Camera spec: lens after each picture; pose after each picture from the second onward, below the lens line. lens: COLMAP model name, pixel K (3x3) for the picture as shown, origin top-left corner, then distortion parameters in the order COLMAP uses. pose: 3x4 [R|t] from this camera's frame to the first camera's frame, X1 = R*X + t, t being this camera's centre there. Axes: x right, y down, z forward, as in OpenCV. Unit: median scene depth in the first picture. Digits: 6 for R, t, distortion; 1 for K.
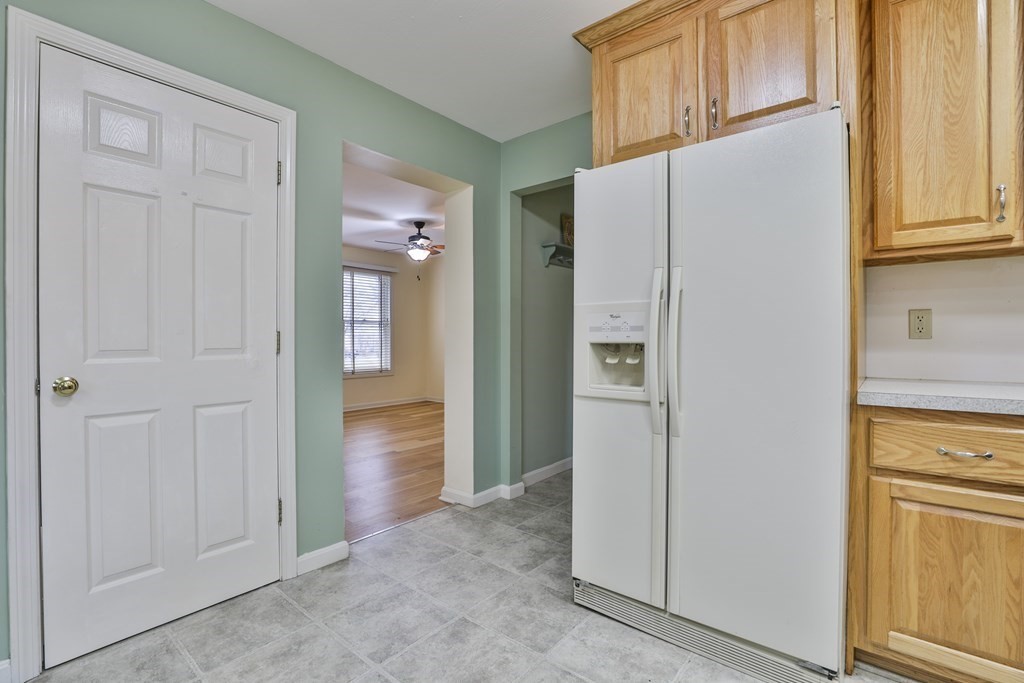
lens RADIAL K [[475.5, 0, 517.3], [0, 475.5, 341.4], [0, 0, 1]] dist [-0.042622, 0.012580]
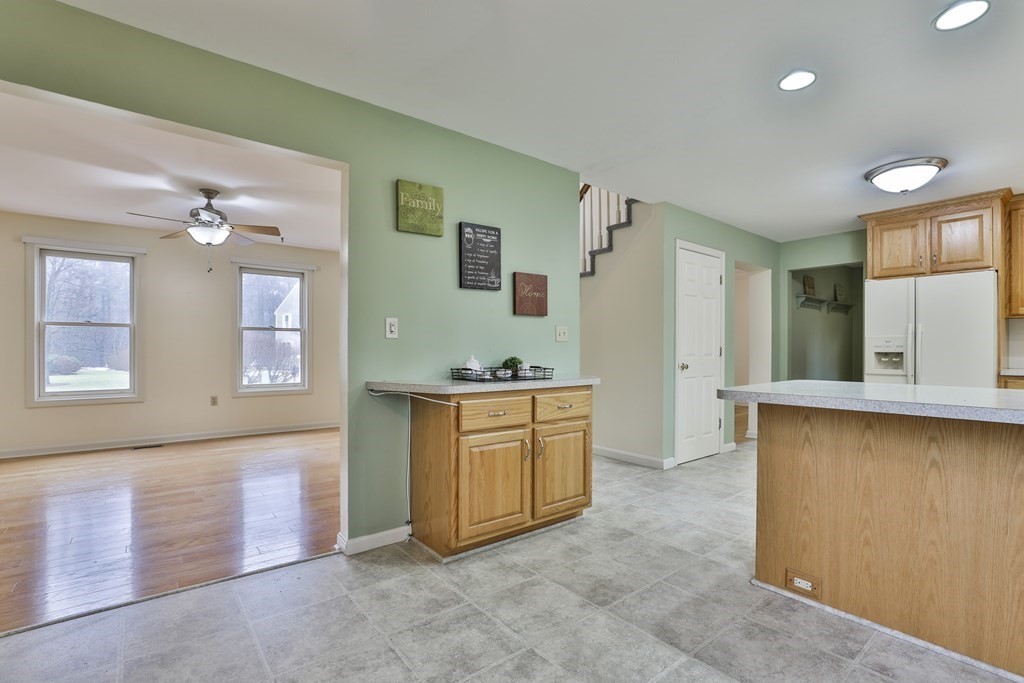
lens RADIAL K [[475.5, 0, 519.6], [0, 475.5, 351.7], [0, 0, 1]] dist [-0.042622, 0.012580]
pose [[0.977749, 0.006106, -0.209688, -1.195208], [-0.007379, 0.999959, -0.005288, 0.027099], [0.209647, 0.006717, 0.977754, -1.825858]]
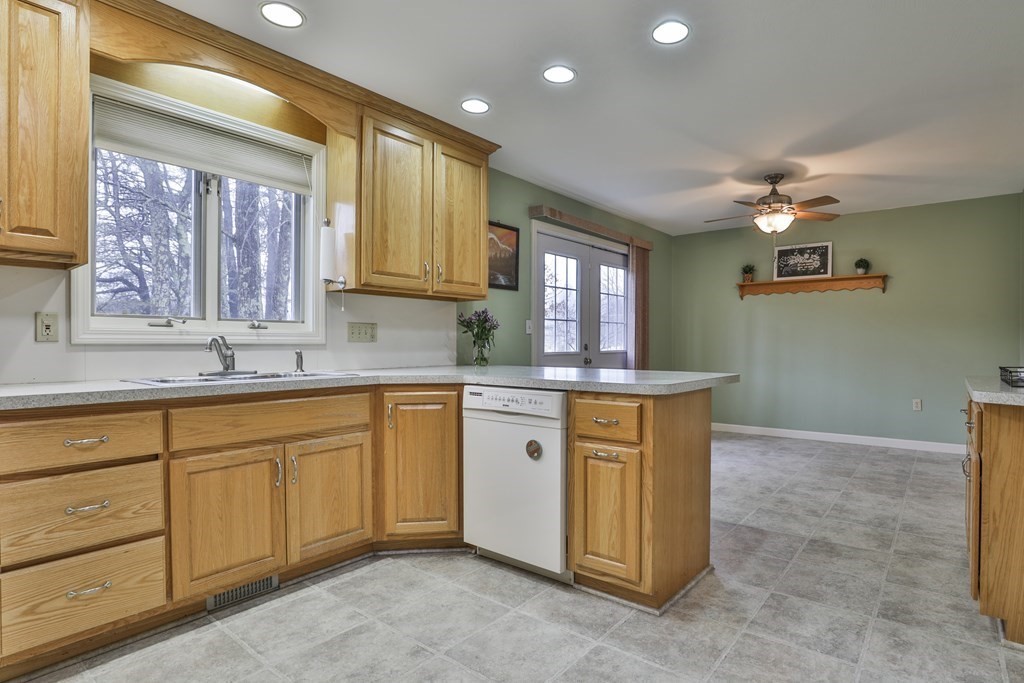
lens RADIAL K [[528.1, 0, 568.1], [0, 528.1, 352.6], [0, 0, 1]] dist [-0.036708, 0.006166]
pose [[-0.998611, 0.001584, -0.052665, -0.364995], [0.000027, 0.999563, 0.029558, -0.004078], [0.052689, 0.029516, -0.998175, 0.961335]]
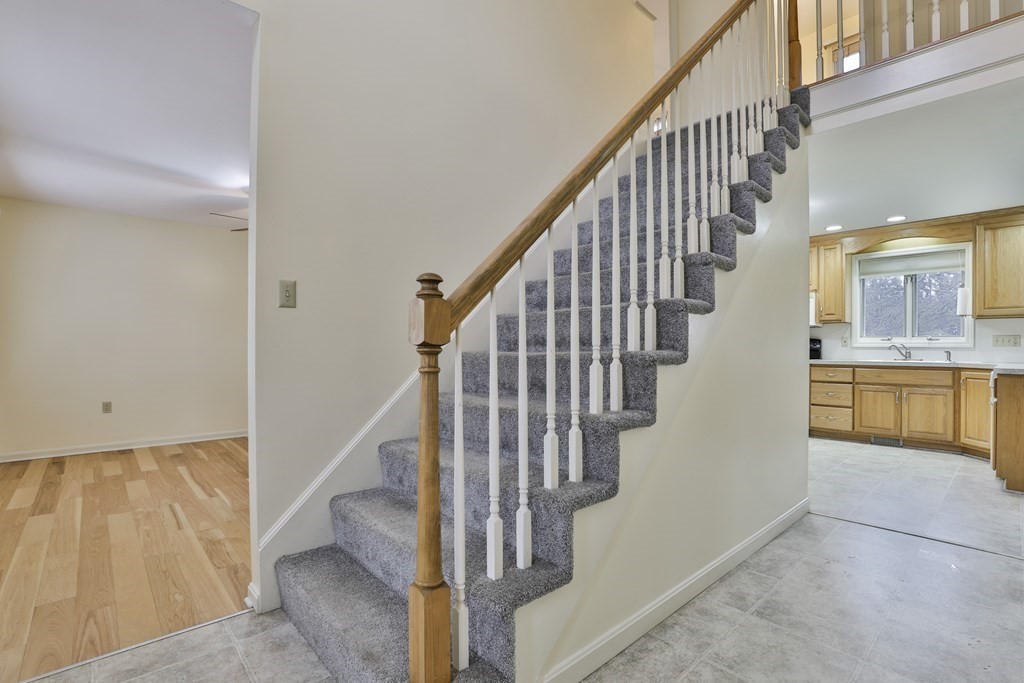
lens RADIAL K [[475.5, 0, 508.7], [0, 475.5, 350.6], [0, 0, 1]] dist [-0.042622, 0.012580]
pose [[0.146621, -0.005317, 0.989178, -2.895006], [0.010740, 0.999935, 0.003783, -0.003704], [-0.989134, 0.010069, 0.146669, 1.617059]]
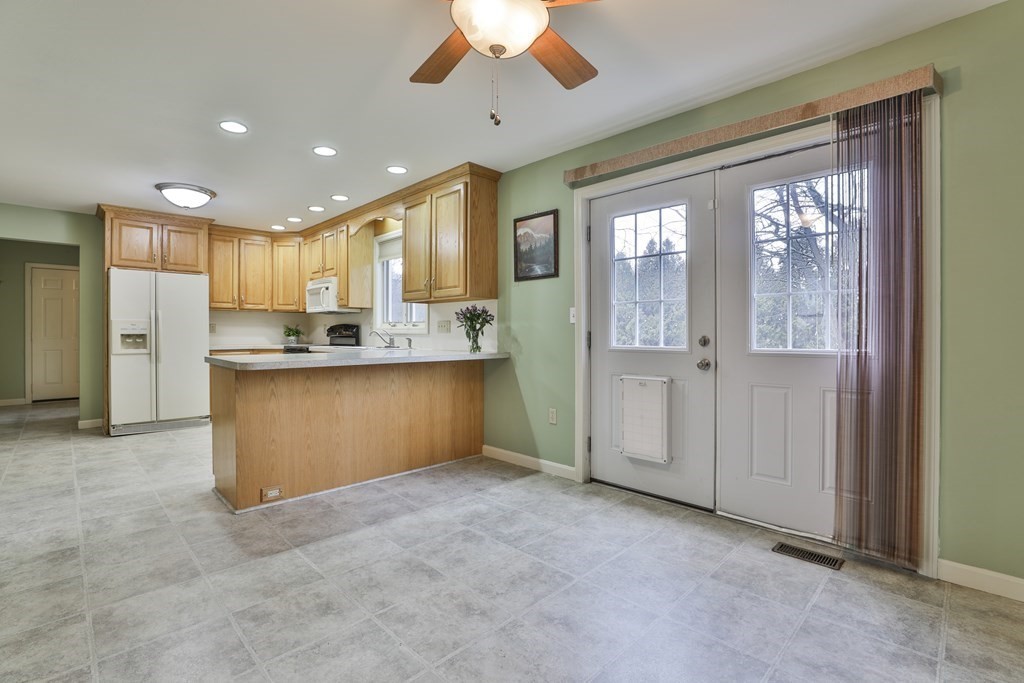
lens RADIAL K [[475.5, 0, 511.3], [0, 475.5, 336.2], [0, 0, 1]] dist [-0.042622, 0.012580]
pose [[0.116645, -0.004281, 0.993164, -2.333735], [0.008555, 0.999958, 0.003306, 0.025926], [-0.993137, 0.008111, 0.116677, -1.601312]]
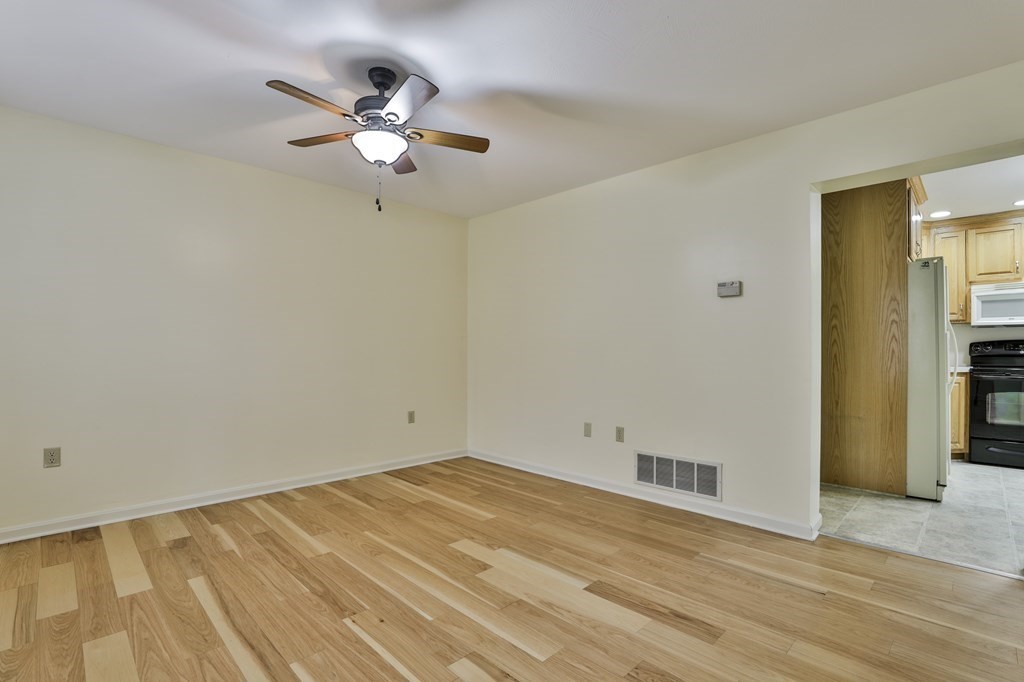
lens RADIAL K [[475.5, 0, 514.4], [0, 475.5, 347.8], [0, 0, 1]] dist [-0.042622, 0.012580]
pose [[0.094673, 0.006835, 0.995485, -1.936176], [0.009286, 0.999927, -0.007749, -0.024145], [-0.995465, 0.009978, 0.094603, 2.670059]]
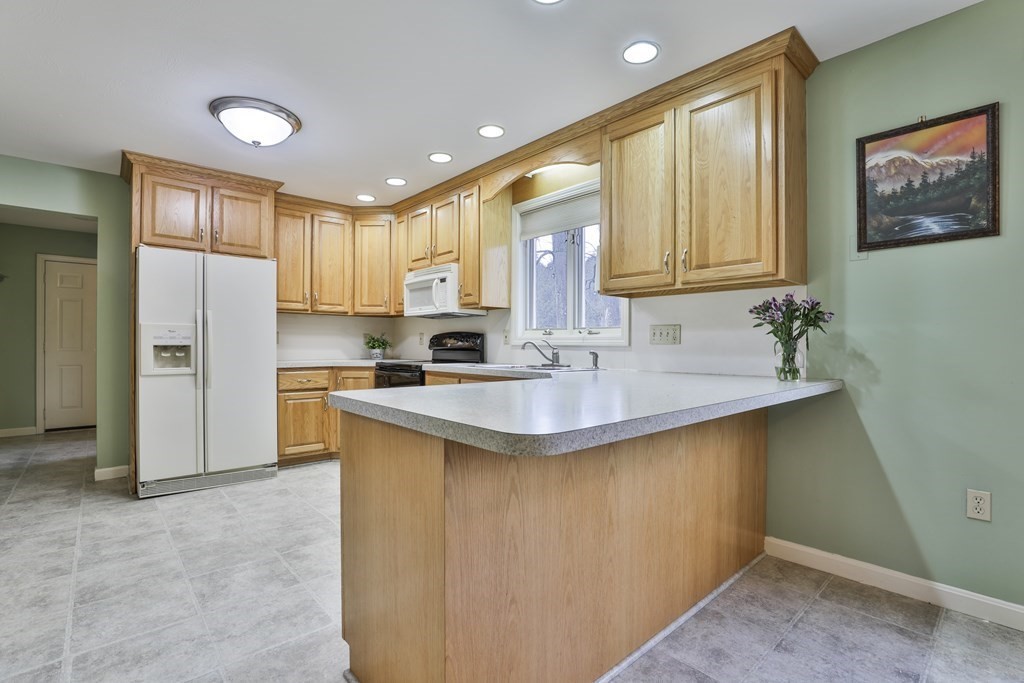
lens RADIAL K [[475.5, 0, 509.6], [0, 475.5, 346.5], [0, 0, 1]] dist [-0.042622, 0.012580]
pose [[0.161674, -0.000339, 0.986844, -1.445486], [0.006661, 0.999978, -0.000748, 0.018662], [-0.986822, 0.006695, 0.161672, -0.652209]]
